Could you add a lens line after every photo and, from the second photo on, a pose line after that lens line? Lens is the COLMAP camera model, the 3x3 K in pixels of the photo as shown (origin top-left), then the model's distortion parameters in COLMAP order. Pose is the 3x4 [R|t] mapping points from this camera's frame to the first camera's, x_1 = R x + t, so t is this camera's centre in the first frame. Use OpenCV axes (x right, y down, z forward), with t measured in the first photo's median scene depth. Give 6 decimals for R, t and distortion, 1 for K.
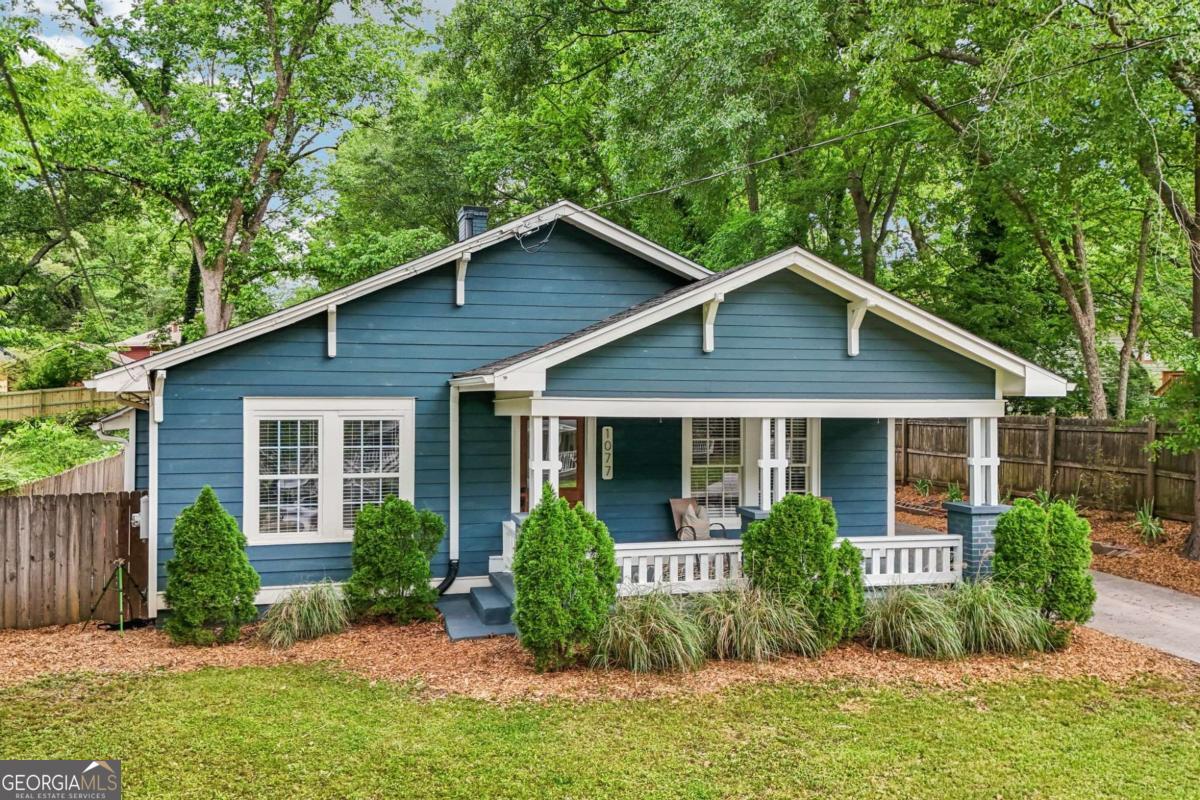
lens RADIAL K [[1042.2, 0, 600.0], [0, 1042.2, 400.0], [0, 0, 1]] dist [0.080668, -0.068445]
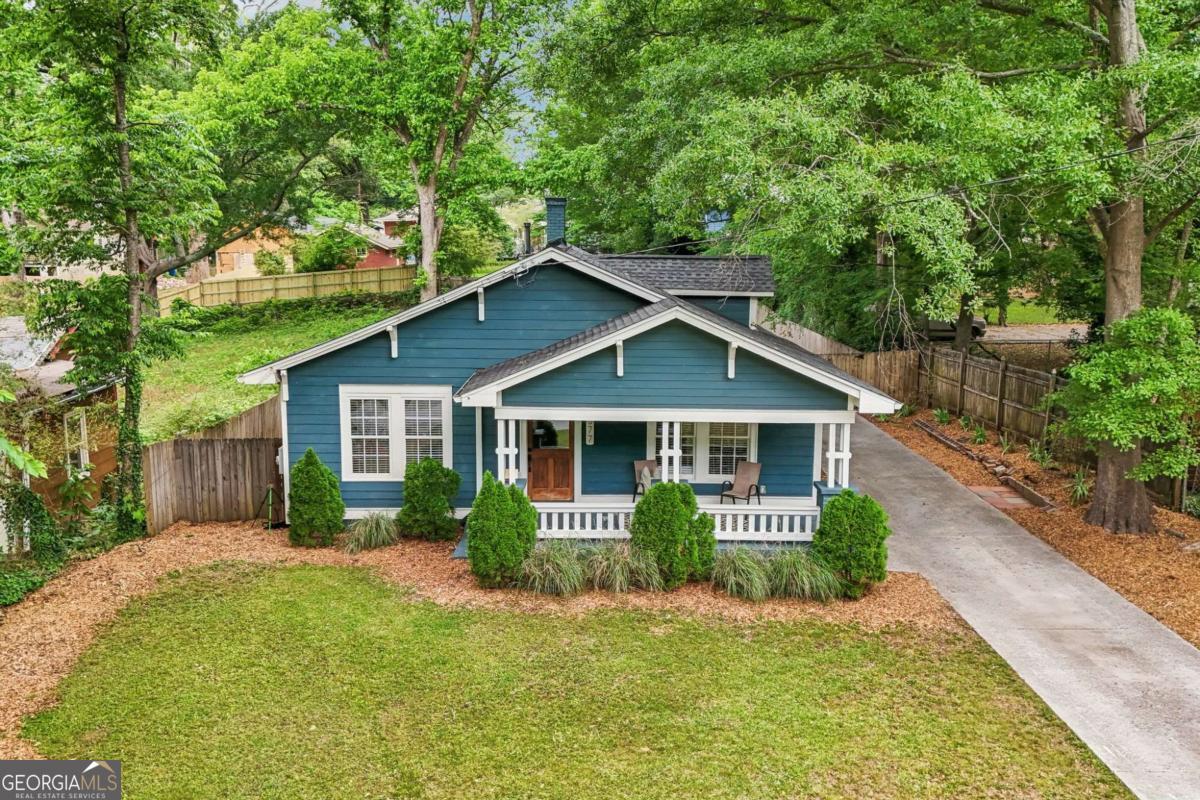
lens RADIAL K [[1039.2, 0, 600.0], [0, 1039.2, 400.0], [0, 0, 1]] dist [0.144443, -0.301490]
pose [[0.967539, 0.042537, -0.249115, 0.415897], [-0.004858, 0.988682, 0.149951, -0.218001], [0.252674, -0.143873, 0.956795, -0.355868]]
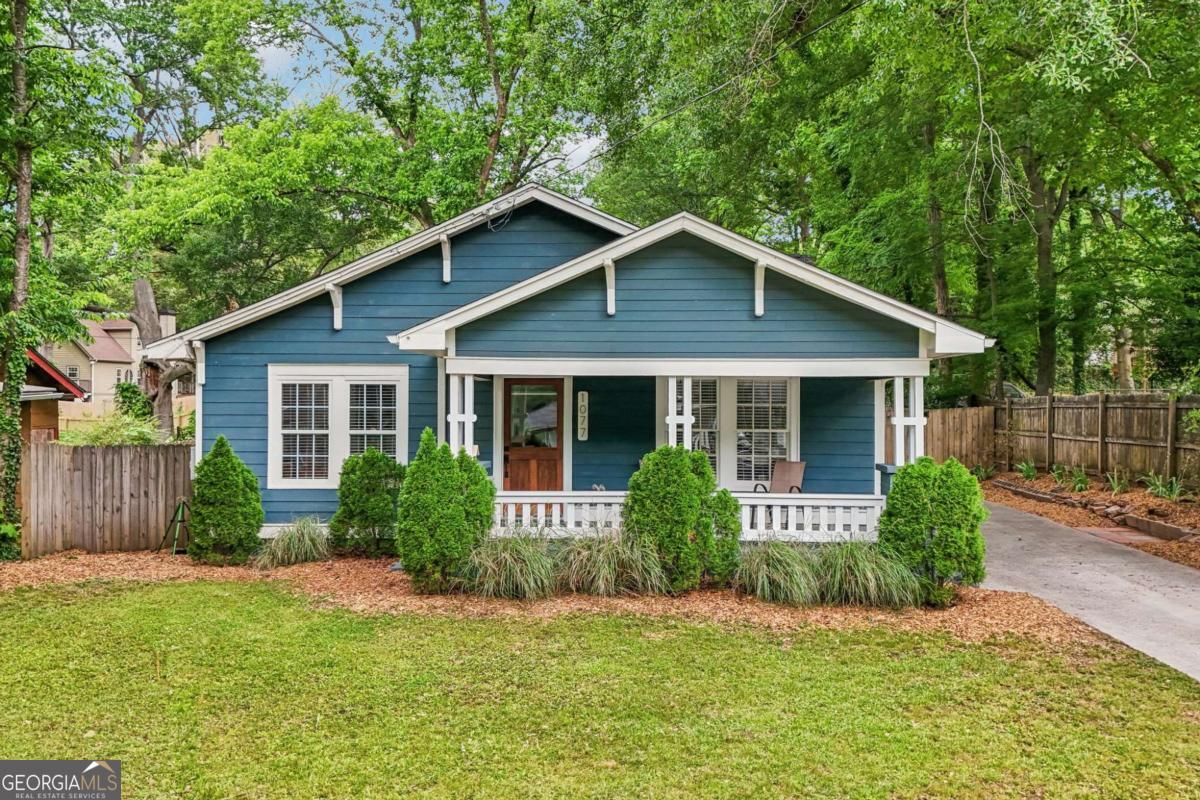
lens RADIAL K [[1042.2, 0, 600.0], [0, 1042.2, 400.0], [0, 0, 1]] dist [0.080668, -0.068445]
pose [[0.954226, 0.000575, -0.299087, 0.398116], [-0.001850, 0.999990, -0.003982, 0.044579], [0.299082, 0.004353, 0.954217, -0.026037]]
